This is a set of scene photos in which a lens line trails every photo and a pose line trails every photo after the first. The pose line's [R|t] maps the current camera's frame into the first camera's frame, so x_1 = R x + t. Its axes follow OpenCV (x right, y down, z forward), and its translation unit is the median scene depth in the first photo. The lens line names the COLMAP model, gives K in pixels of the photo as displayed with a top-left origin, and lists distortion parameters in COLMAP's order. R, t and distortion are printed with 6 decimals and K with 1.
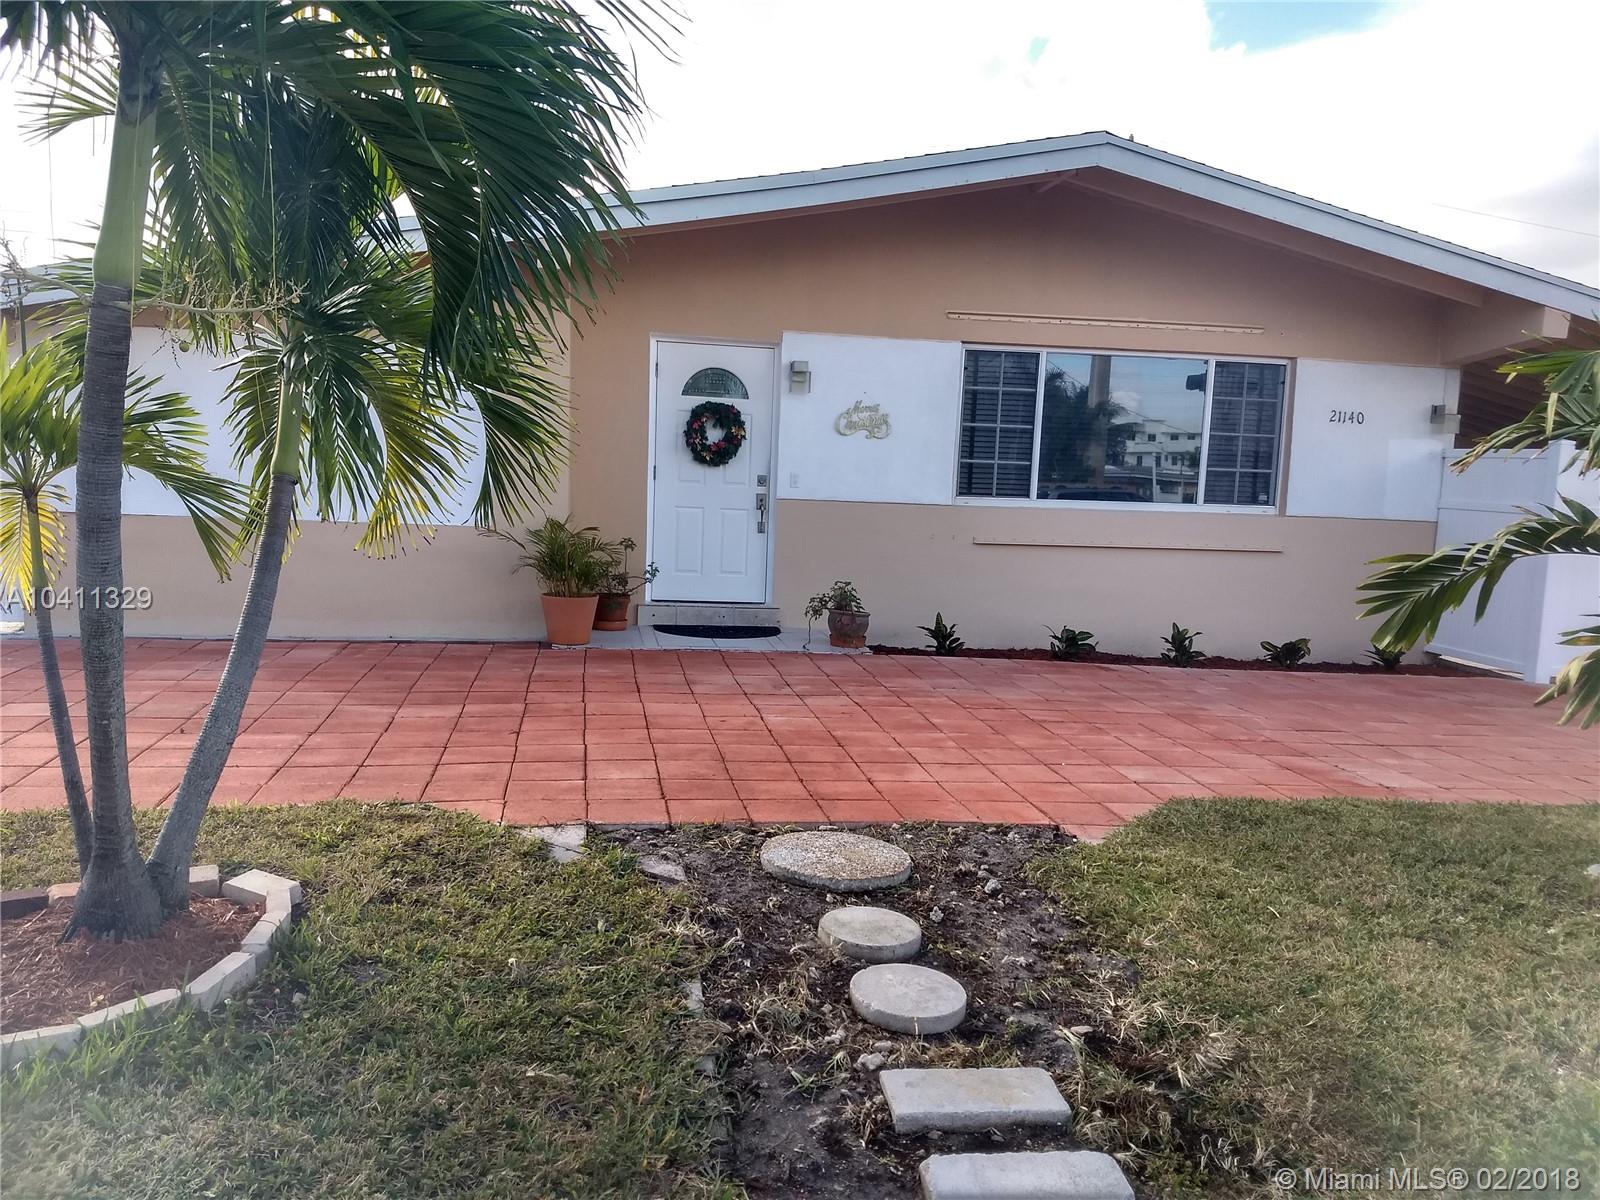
lens RADIAL K [[1233.6, 0, 785.1], [0, 1233.6, 610.5], [0, 0, 1]] dist [0.046287, -0.022781]
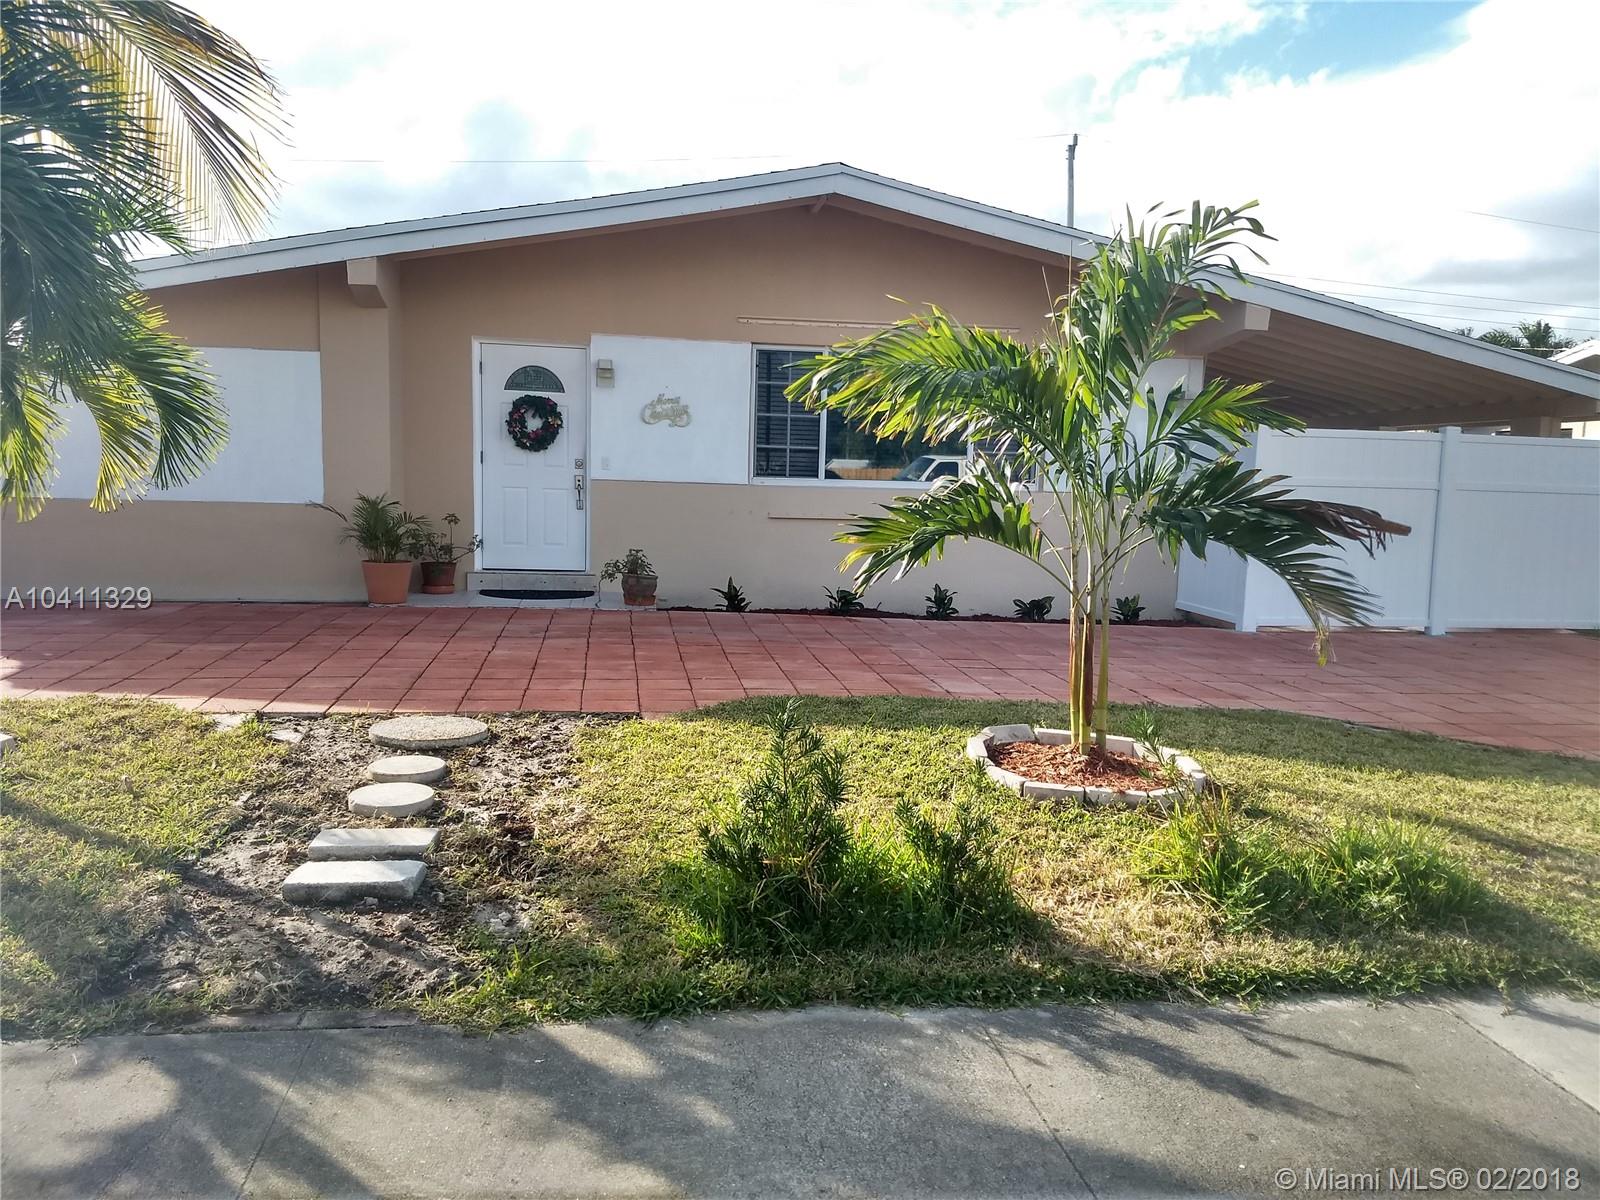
lens RADIAL K [[1233.6, 0, 808.2], [0, 1233.6, 602.3], [0, 0, 1]] dist [0.046287, -0.022781]
pose [[0.999943, -0.009401, 0.005036, 0.190054], [0.009417, 0.999951, -0.003125, 0.029405], [-0.005006, 0.003172, 0.999982, -0.151731]]
